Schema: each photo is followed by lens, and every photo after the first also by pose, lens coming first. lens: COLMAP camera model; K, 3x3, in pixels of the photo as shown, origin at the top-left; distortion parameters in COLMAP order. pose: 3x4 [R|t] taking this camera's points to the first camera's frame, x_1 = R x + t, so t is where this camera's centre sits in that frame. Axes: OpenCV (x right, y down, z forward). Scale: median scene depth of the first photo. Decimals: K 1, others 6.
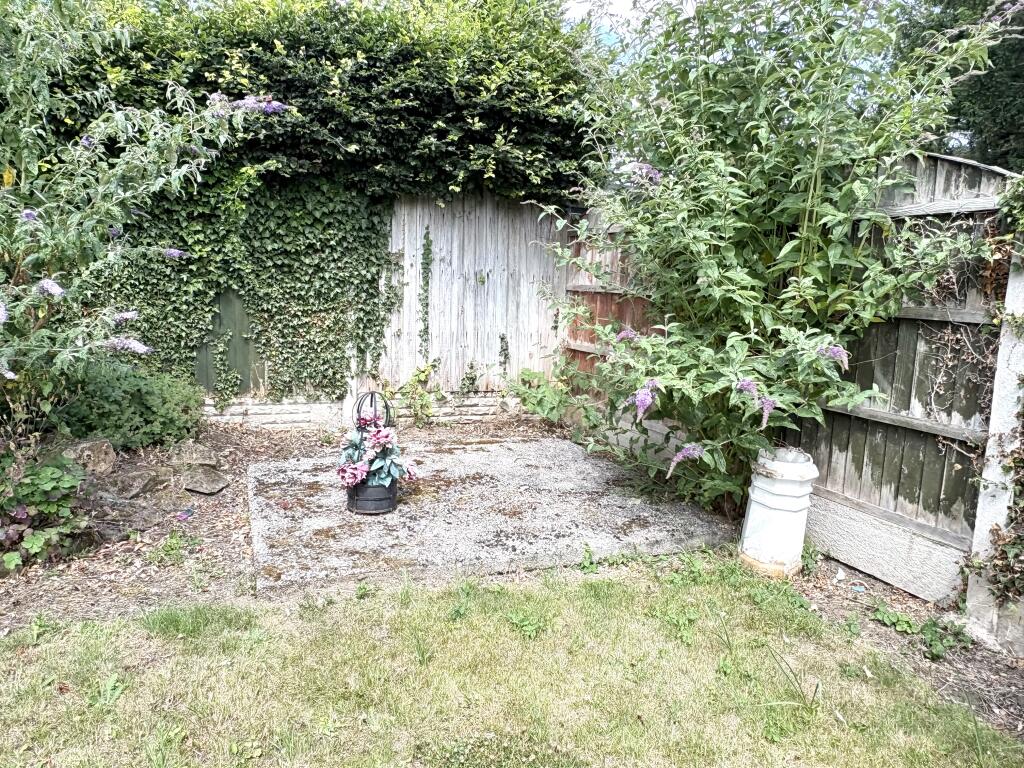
lens RADIAL K [[678.6, 0, 516.5], [0, 678.6, 382.3], [0, 0, 1]] dist [0.006884, 0.000308]
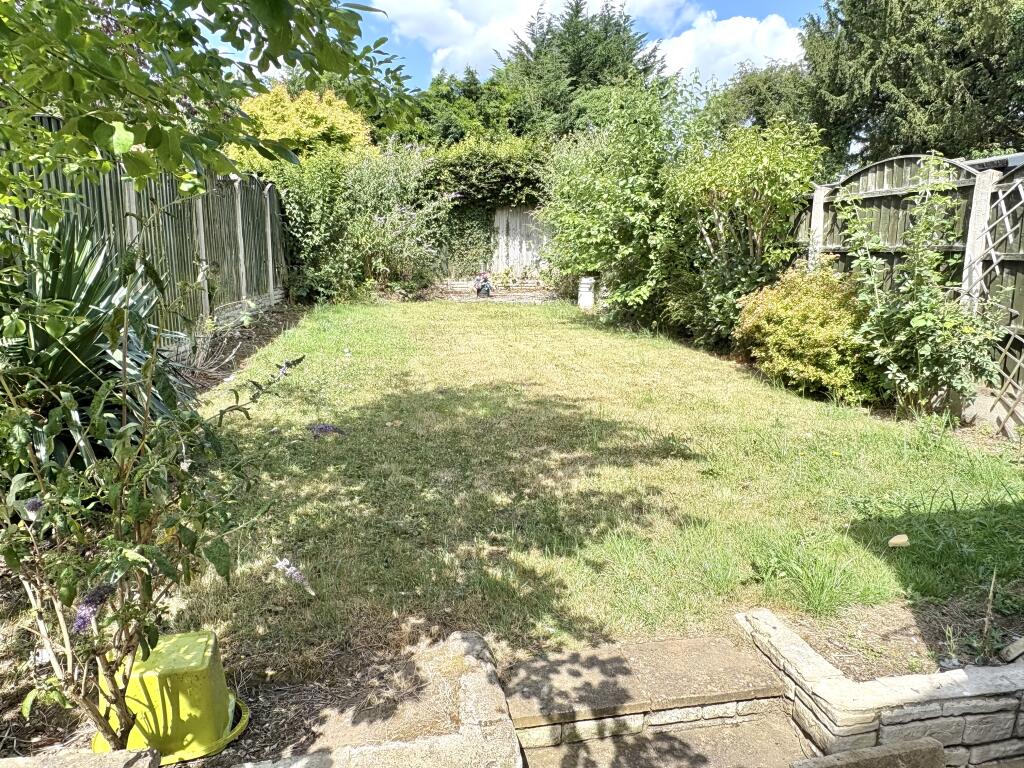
lens RADIAL K [[678.6, 0, 511.2], [0, 678.6, 385.7], [0, 0, 1]] dist [0.006884, 0.000308]
pose [[0.967750, 0.017678, -0.251290, 0.682950], [-0.000682, 0.997715, 0.067562, 0.313146], [0.251910, -0.065211, 0.965551, -1.994599]]
